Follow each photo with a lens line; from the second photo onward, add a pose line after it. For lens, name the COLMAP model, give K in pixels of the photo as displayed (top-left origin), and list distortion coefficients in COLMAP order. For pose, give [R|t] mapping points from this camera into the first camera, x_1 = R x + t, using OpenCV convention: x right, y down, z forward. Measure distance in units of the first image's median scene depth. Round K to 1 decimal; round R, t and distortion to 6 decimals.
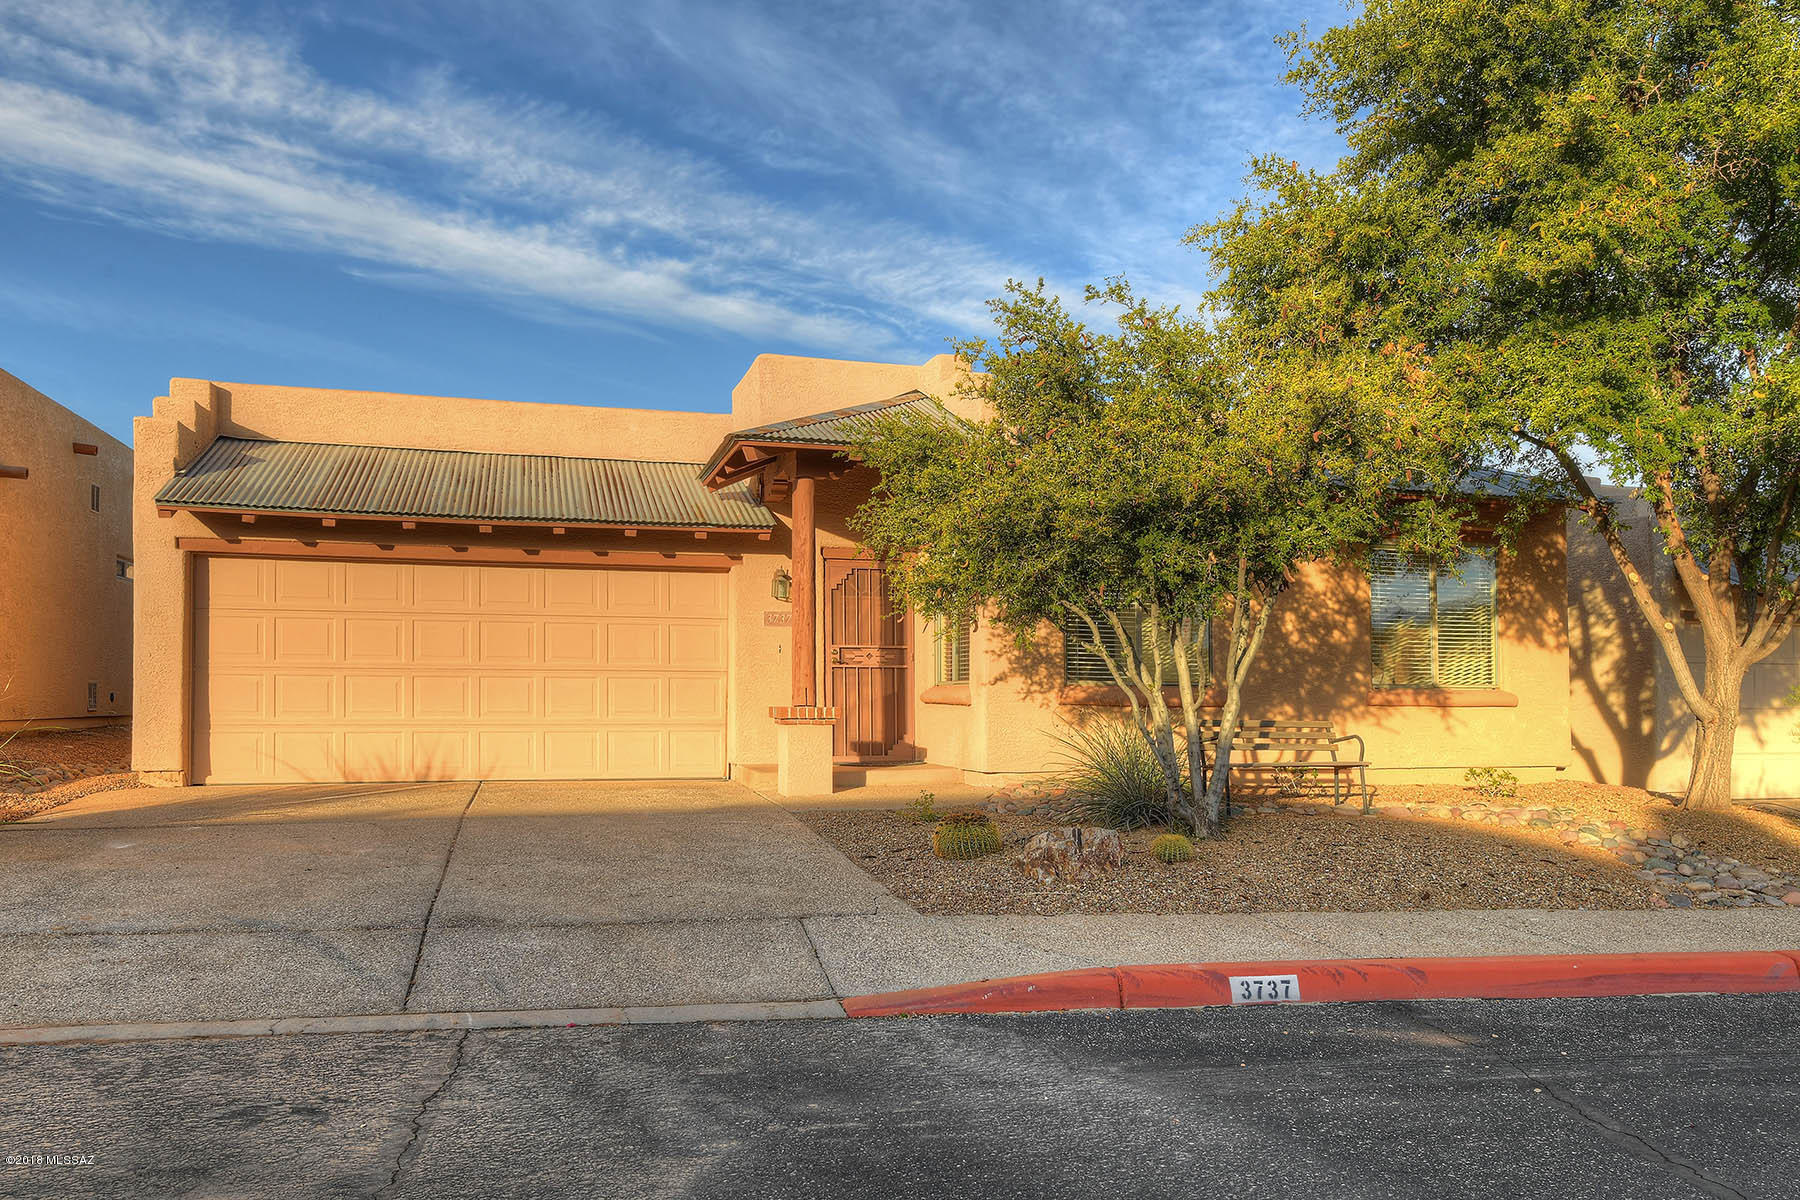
lens RADIAL K [[1250.2, 0, 892.0], [0, 1250.2, 599.9], [0, 0, 1]] dist [0.025668, 0.003960]
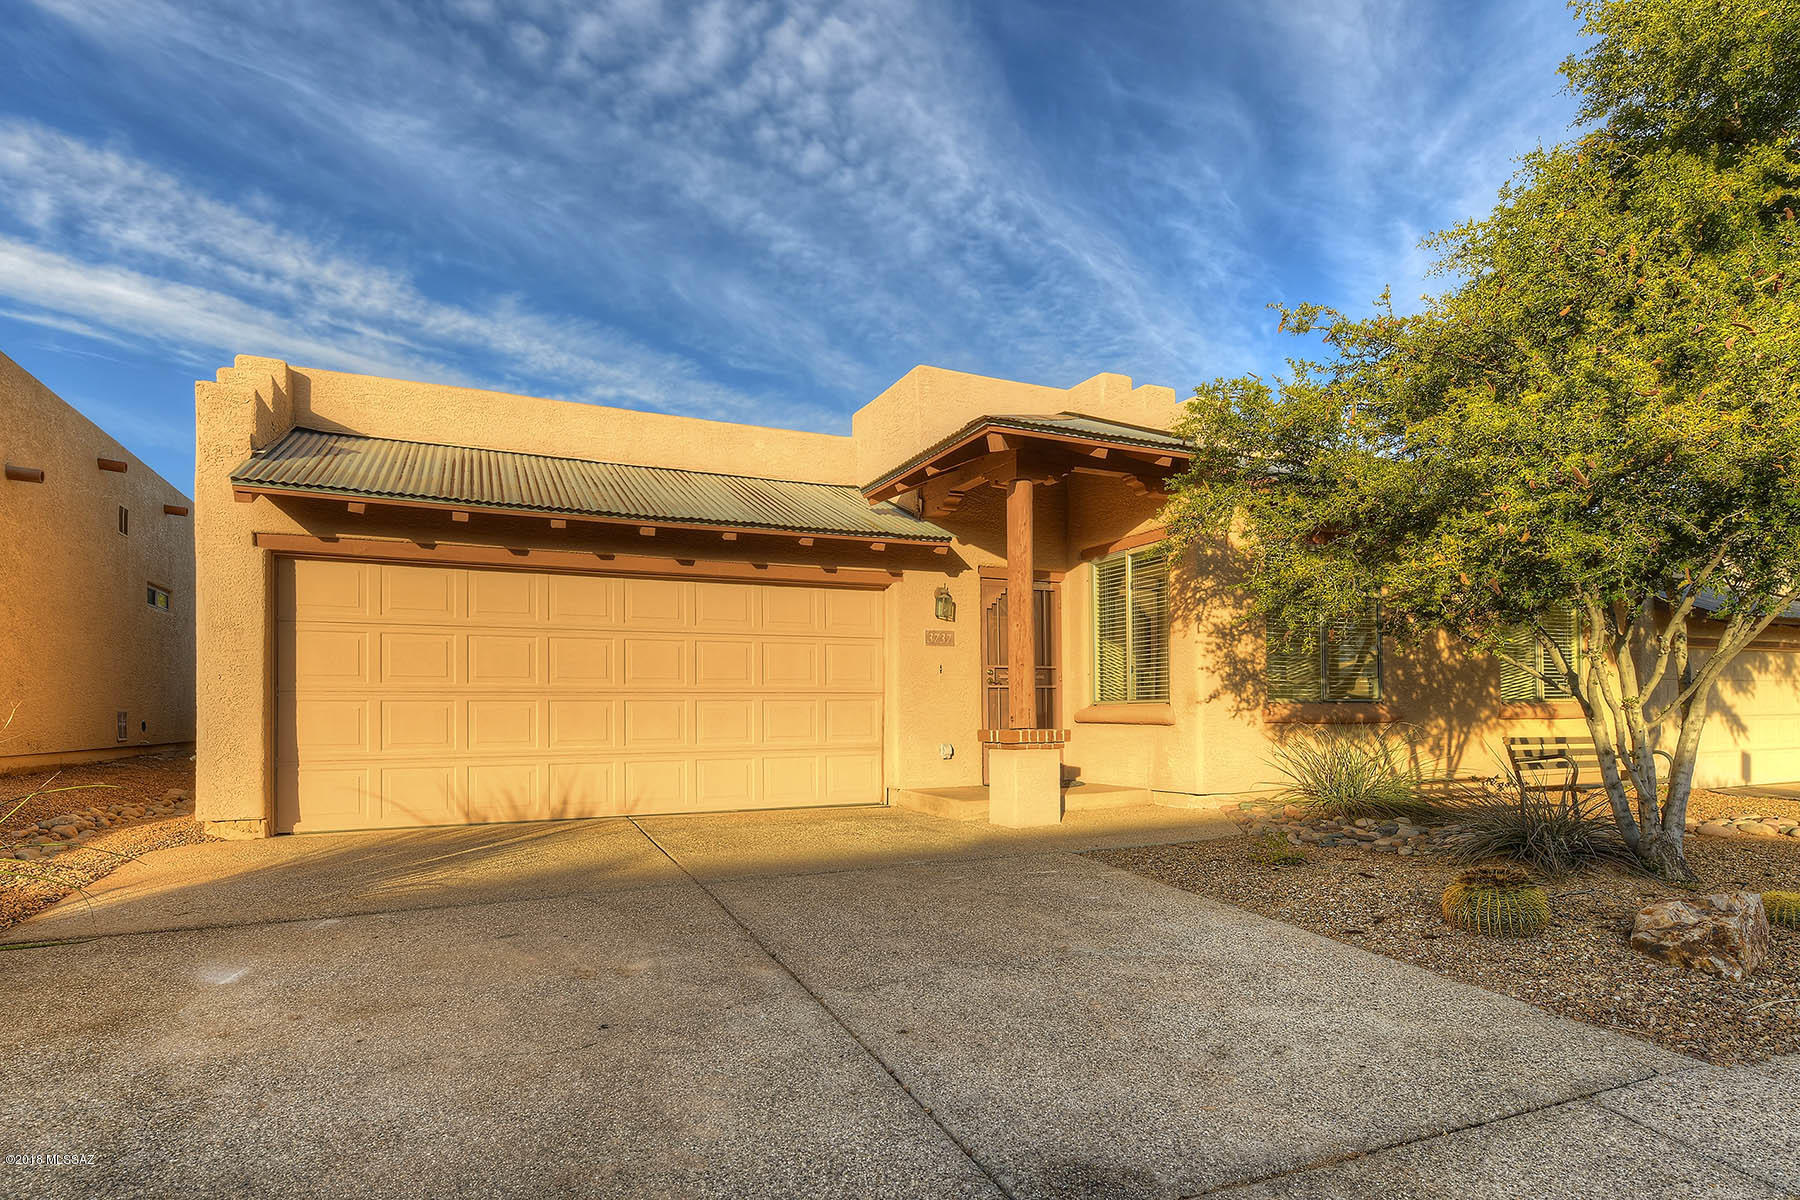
lens RADIAL K [[969.4, 0, 1022.0], [0, 969.4, 650.7], [0, 0, 1]] dist [0.002587, -0.001951]
pose [[0.981844, -0.001923, 0.189679, -0.182452], [-0.000436, 0.999923, 0.012395, 0.016896], [-0.189688, -0.012253, 0.981768, 0.265835]]
